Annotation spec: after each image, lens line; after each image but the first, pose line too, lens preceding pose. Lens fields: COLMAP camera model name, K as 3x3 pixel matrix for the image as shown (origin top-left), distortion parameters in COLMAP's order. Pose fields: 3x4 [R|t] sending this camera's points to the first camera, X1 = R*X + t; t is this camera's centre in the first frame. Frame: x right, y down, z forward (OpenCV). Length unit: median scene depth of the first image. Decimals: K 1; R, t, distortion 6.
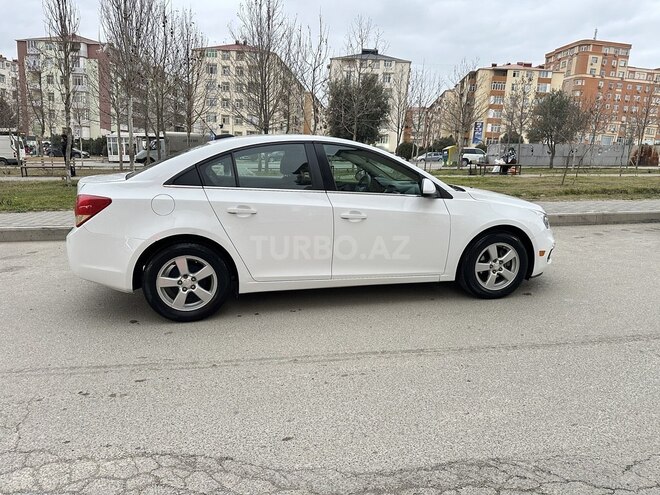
lens RADIAL K [[465.7, 0, 332.8], [0, 465.7, 248.3], [0, 0, 1]] dist [0.034976, -0.039892]
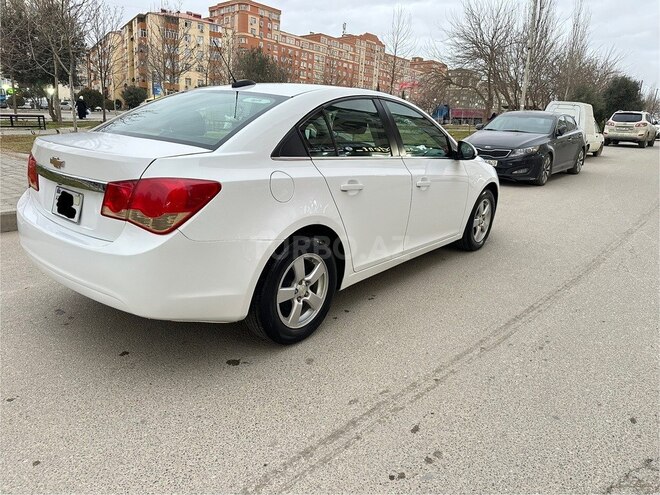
lens RADIAL K [[465.7, 0, 334.4], [0, 465.7, 247.5], [0, 0, 1]] dist [0.034976, -0.039892]
pose [[0.786760, -0.148389, 0.599157, -0.097315], [0.091369, 0.987978, 0.124708, -0.011063], [-0.610459, -0.043371, 0.790860, 0.054340]]
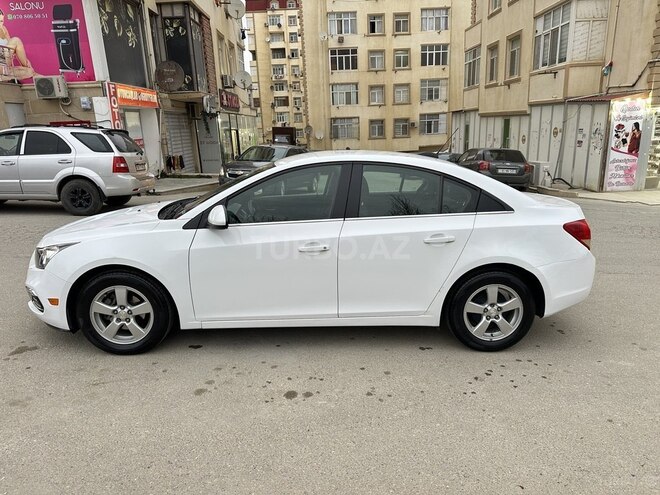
lens RADIAL K [[465.7, 0, 334.0], [0, 465.7, 243.9], [0, 0, 1]] dist [0.034976, -0.039892]
pose [[-0.982713, -0.063909, 0.173758, -0.036255], [0.015856, 0.906029, 0.422918, -0.078627], [-0.184458, 0.418362, -0.889353, 0.320128]]
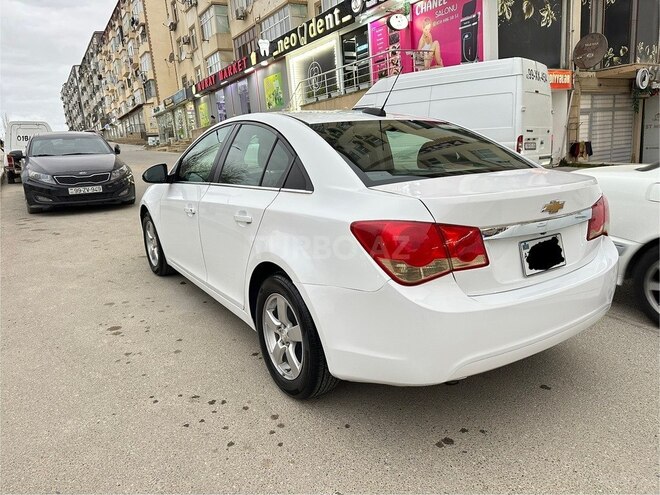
lens RADIAL K [[465.7, 0, 335.6], [0, 465.7, 244.7], [0, 0, 1]] dist [0.034976, -0.039892]
pose [[-0.353021, -0.218391, 0.909770, -0.141283], [0.219657, 0.925853, 0.307486, -0.046054], [-0.909465, 0.308386, -0.278874, 0.211829]]
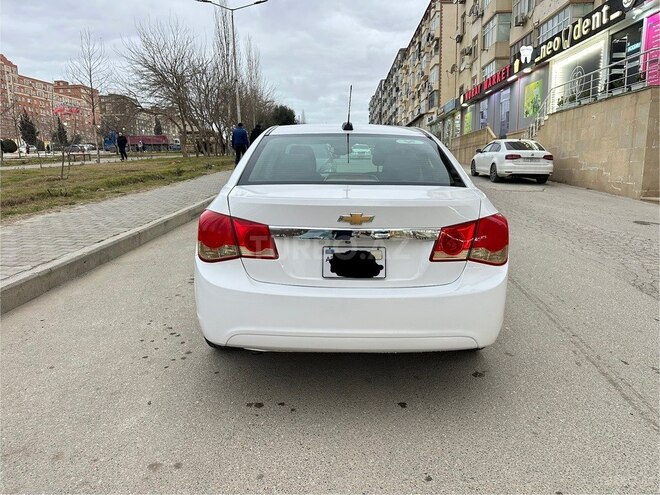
lens RADIAL K [[465.7, 0, 334.4], [0, 465.7, 246.7], [0, 0, 1]] dist [0.034976, -0.039892]
pose [[0.224804, -0.216802, 0.949979, -0.161251], [0.201208, 0.964250, 0.172445, -0.030456], [-0.953404, 0.152377, 0.260390, 0.140130]]
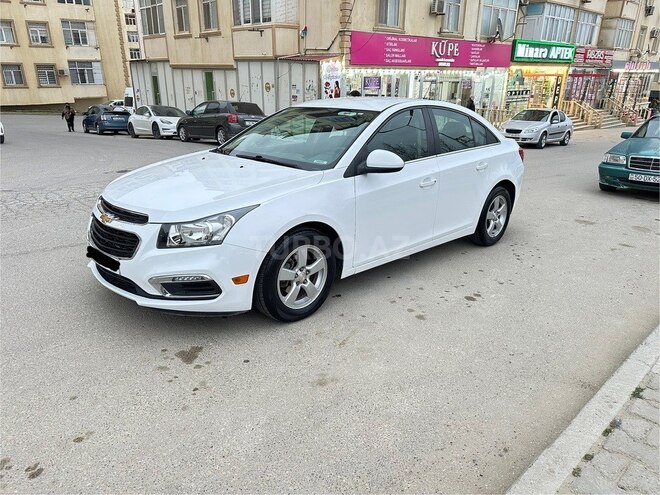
lens RADIAL K [[460.6, 0, 330.7], [0, 460.6, 245.3], [0, 0, 1]] dist [0.041064, -0.048165]
pose [[-0.856047, 0.119224, -0.502961, 0.093110], [-0.148658, 0.875142, 0.460465, -0.069568], [0.495061, 0.468949, -0.731438, 0.310090]]
